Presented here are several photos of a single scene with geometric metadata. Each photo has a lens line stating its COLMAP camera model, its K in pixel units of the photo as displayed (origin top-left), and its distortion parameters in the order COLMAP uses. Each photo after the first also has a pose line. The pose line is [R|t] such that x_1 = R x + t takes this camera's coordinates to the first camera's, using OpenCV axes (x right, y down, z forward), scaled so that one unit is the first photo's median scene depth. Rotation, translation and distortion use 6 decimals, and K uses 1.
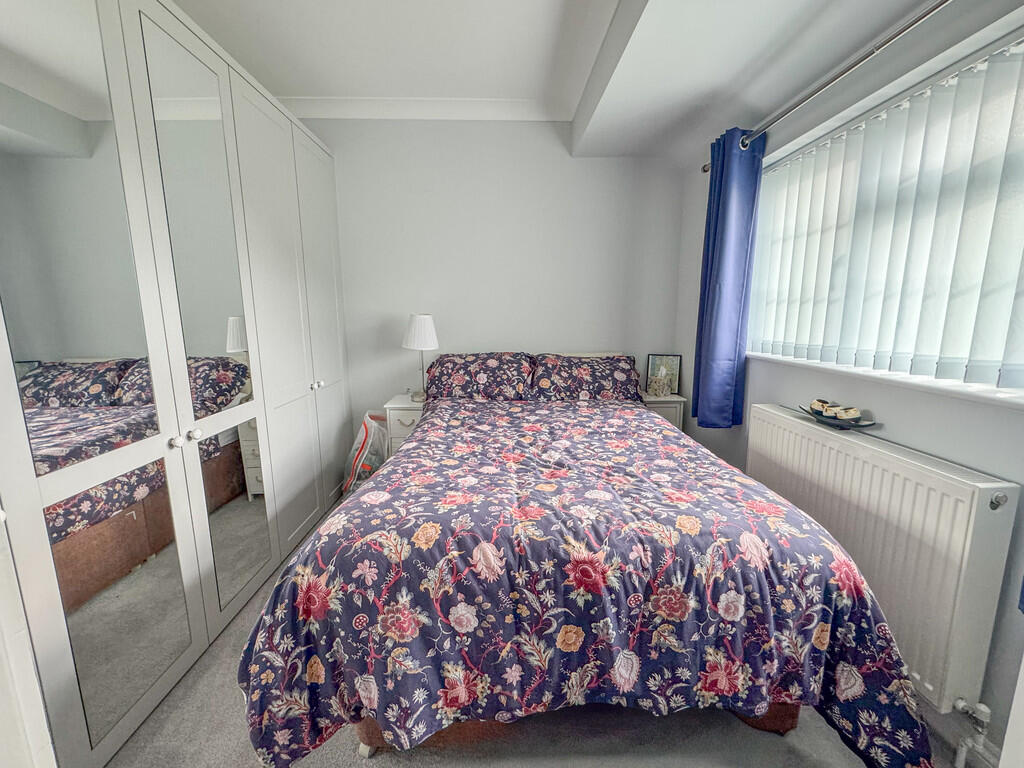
lens RADIAL K [[422.4, 0, 512.0], [0, 422.4, 384.0], [0, 0, 1]] dist [-0.002408, 0.000078]
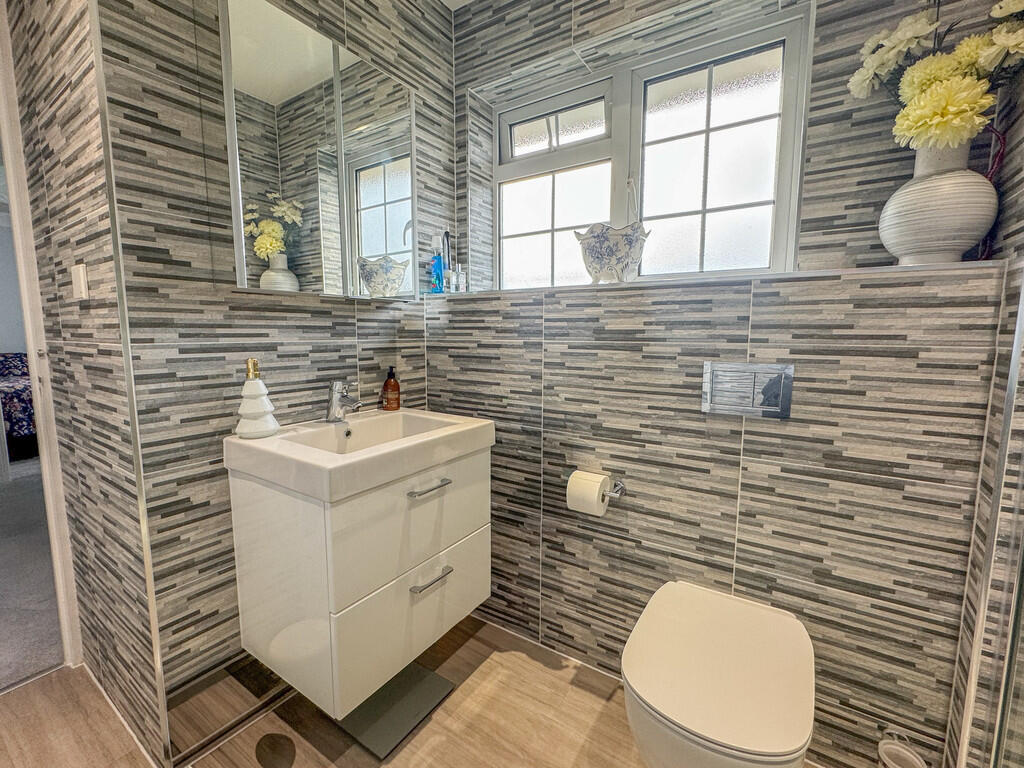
lens RADIAL K [[422.4, 0, 512.0], [0, 422.4, 384.0], [0, 0, 1]] dist [-0.002408, 0.000078]
pose [[0.556625, -0.094734, 0.825345, -0.934655], [0.132078, 0.990932, 0.024665, 0.887660], [-0.820197, 0.095280, 0.564090, -5.310816]]
